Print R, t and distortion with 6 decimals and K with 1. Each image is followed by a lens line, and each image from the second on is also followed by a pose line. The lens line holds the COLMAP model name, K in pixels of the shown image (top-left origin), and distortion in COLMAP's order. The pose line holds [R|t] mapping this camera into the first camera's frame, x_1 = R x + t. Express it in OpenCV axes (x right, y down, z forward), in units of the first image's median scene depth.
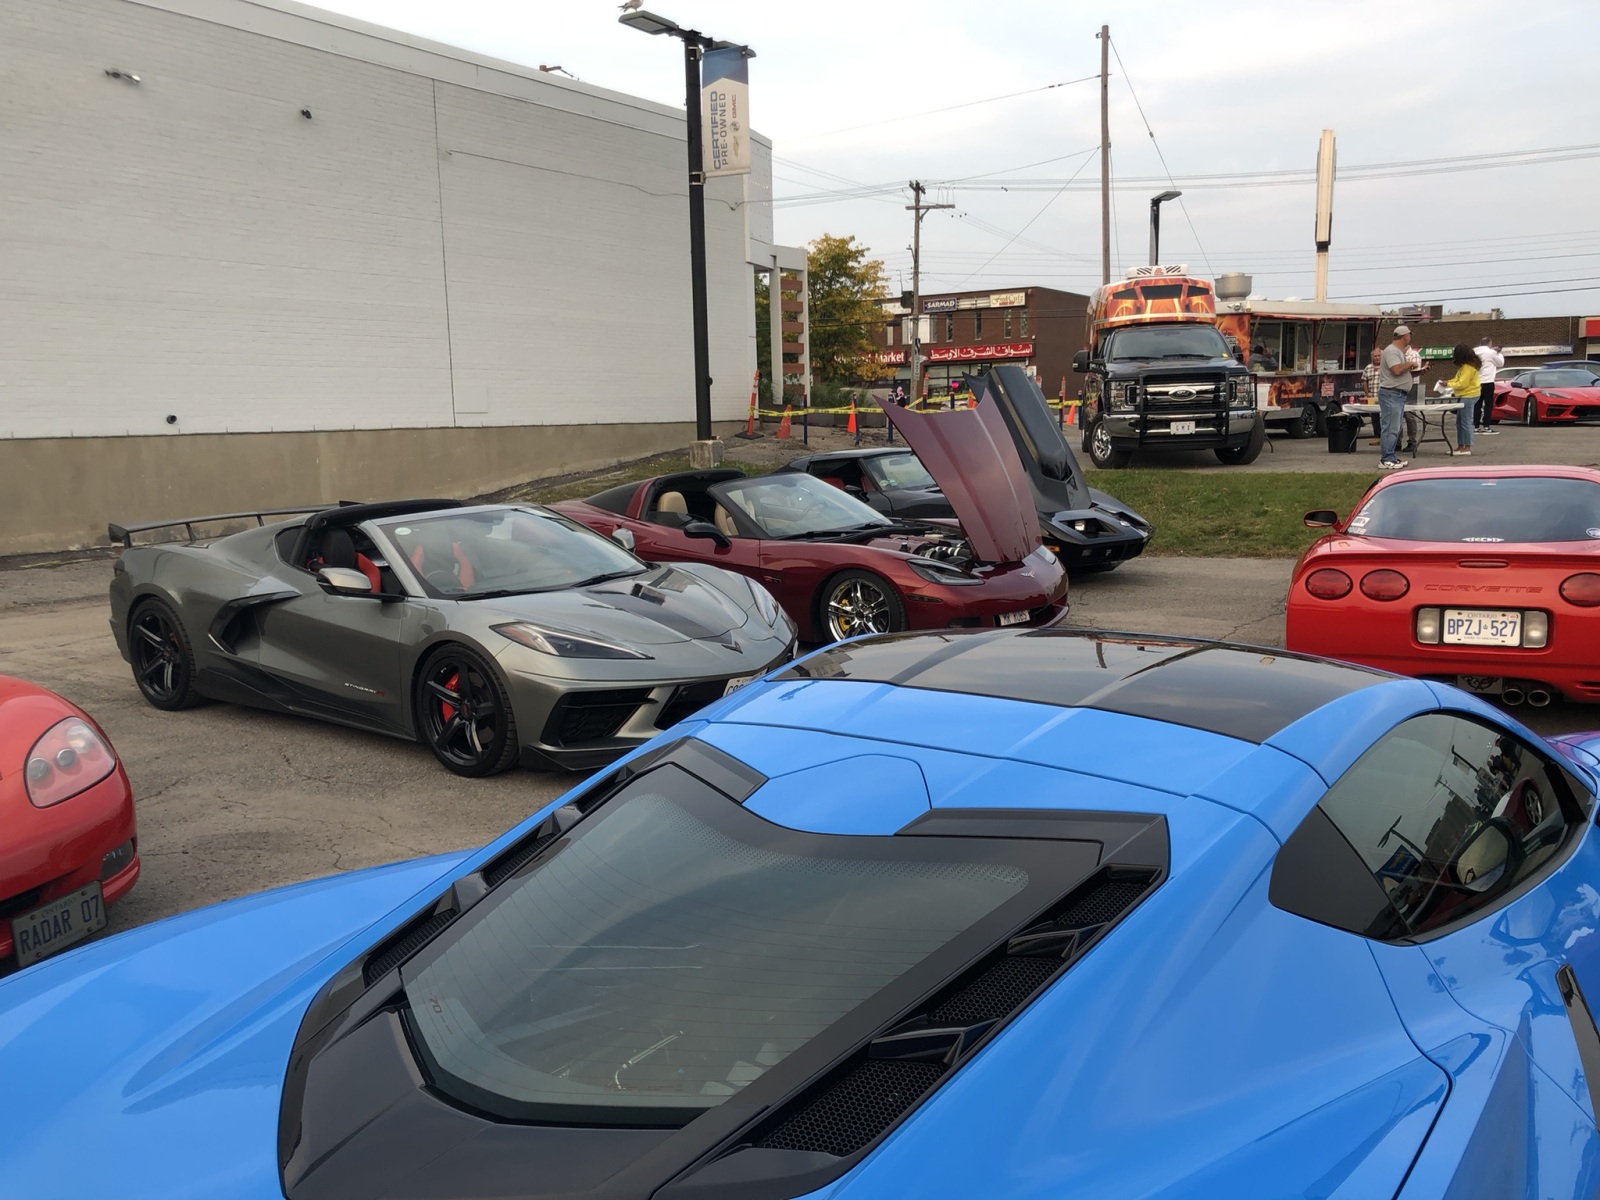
lens RADIAL K [[1364.2, 0, 800.0], [0, 1364.2, 600.0], [0, 0, 1]] dist [0.014013, 0.017123]
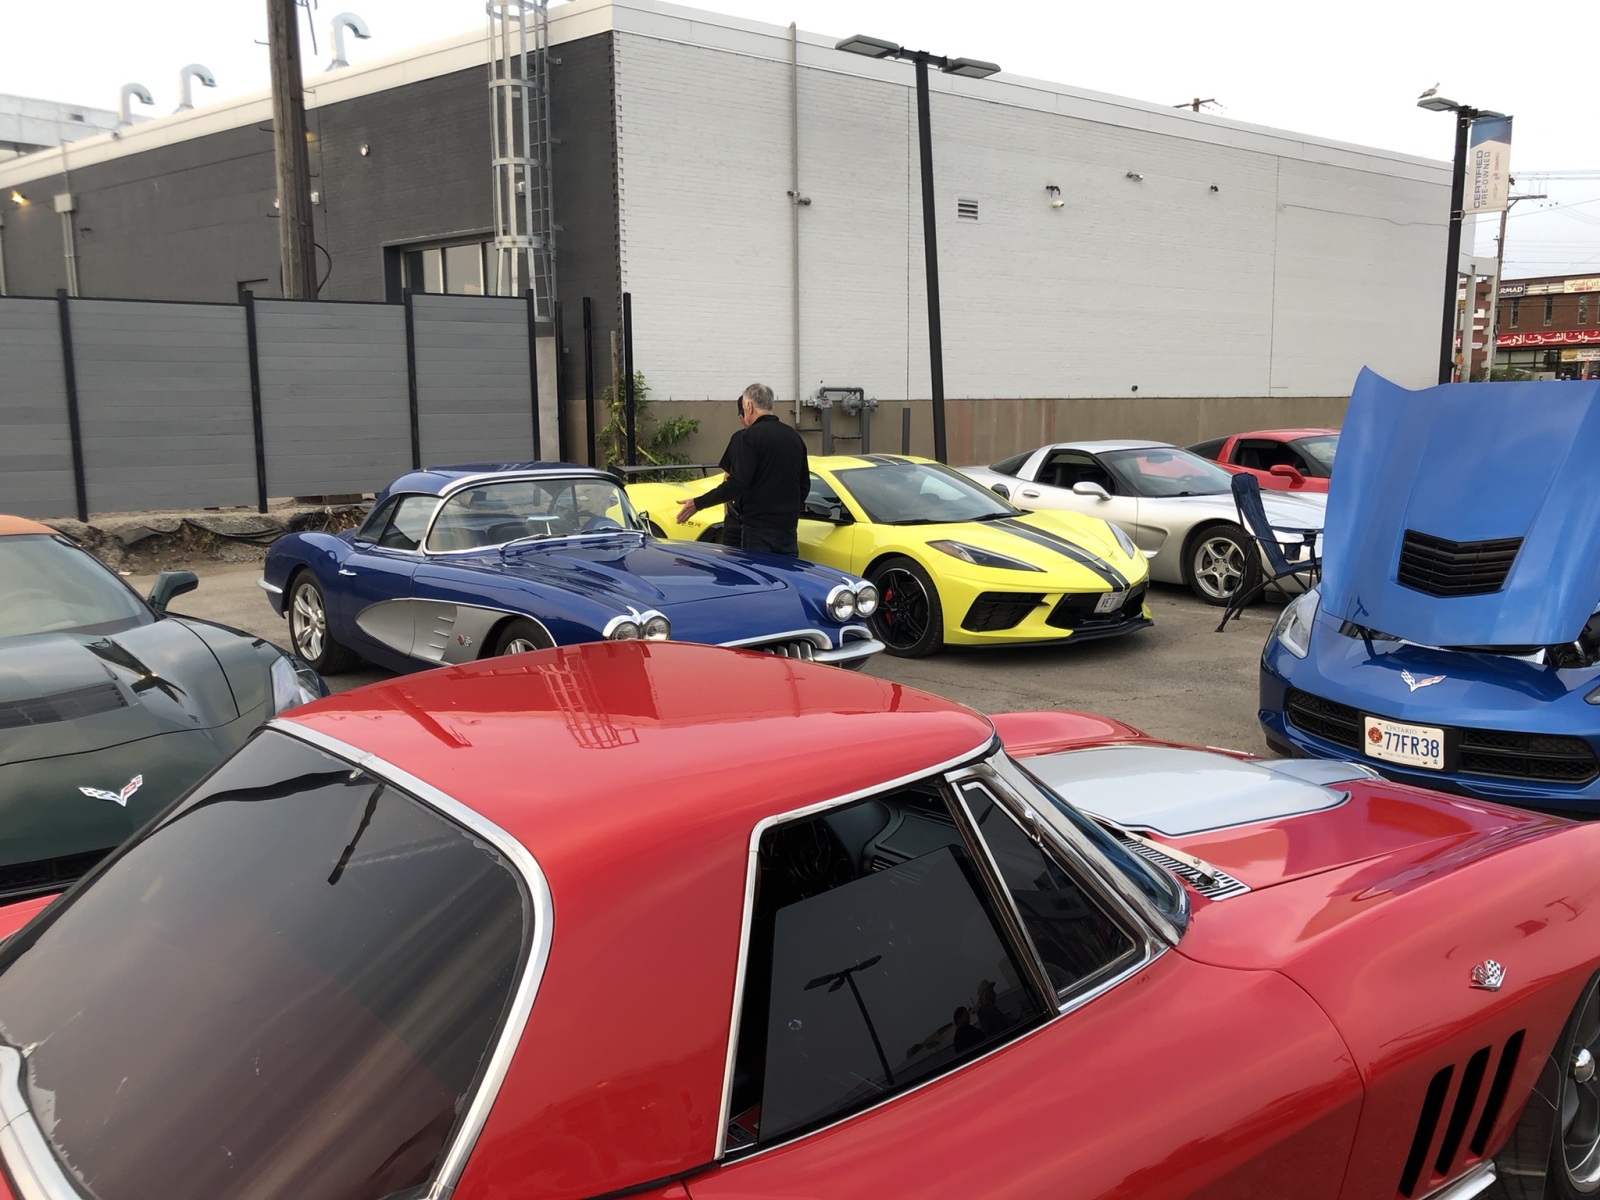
lens RADIAL K [[1364.2, 0, 800.0], [0, 1364.2, 600.0], [0, 0, 1]] dist [0.014013, 0.017123]
pose [[0.948665, 0.063826, -0.309776, -0.249159], [-0.059916, 0.997958, 0.022129, 0.079347], [0.310556, -0.002433, 0.950552, -0.491655]]
